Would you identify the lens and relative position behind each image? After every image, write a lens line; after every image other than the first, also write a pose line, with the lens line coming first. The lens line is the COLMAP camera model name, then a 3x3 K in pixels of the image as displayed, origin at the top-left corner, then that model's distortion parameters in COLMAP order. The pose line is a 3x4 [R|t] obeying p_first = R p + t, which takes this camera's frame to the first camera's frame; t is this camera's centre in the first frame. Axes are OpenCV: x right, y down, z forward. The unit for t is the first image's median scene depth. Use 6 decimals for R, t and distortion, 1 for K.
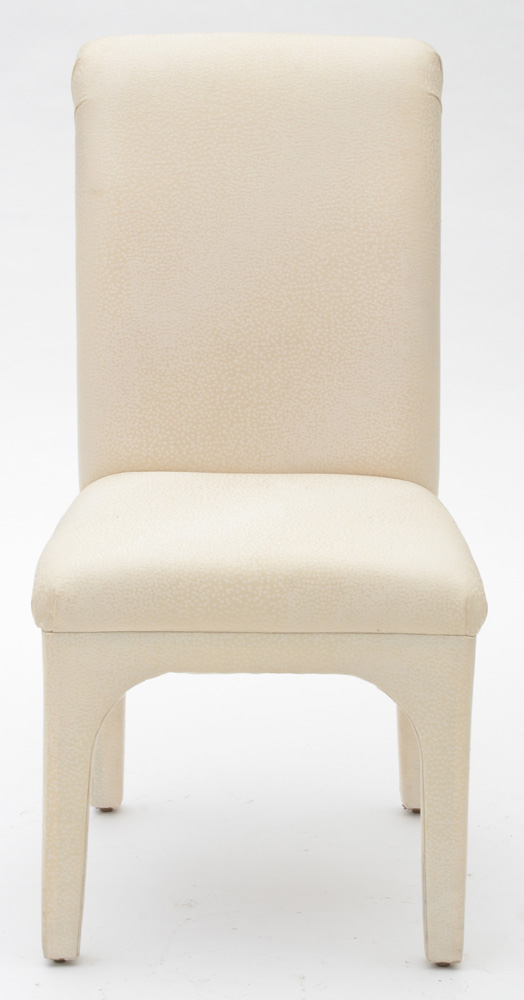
lens RADIAL K [[2940.6, 0, 262.0], [0, 2940.6, 500.0], [0, 0, 1]] dist [0.017073, -0.023277]
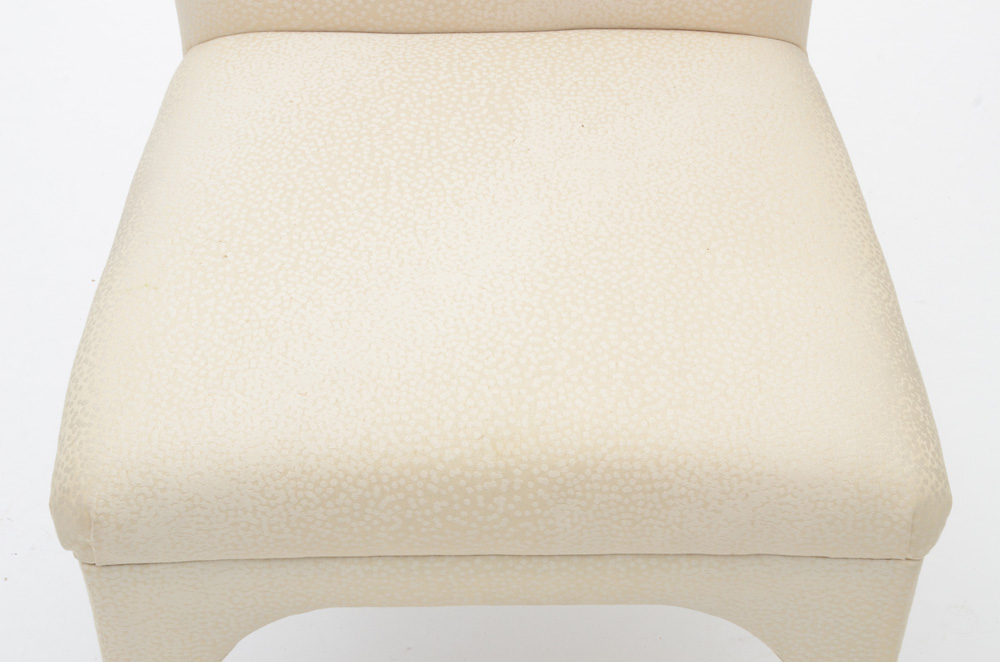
lens RADIAL K [[1949.2, 0, 500.0], [0, 1949.2, 331.0], [0, 0, 1]] dist [0.247286, 0.009929]
pose [[0.999836, -0.016318, -0.007901, 0.002338], [0.018114, 0.880849, 0.473050, -0.153104], [-0.000760, -0.473115, 0.881000, 0.719598]]
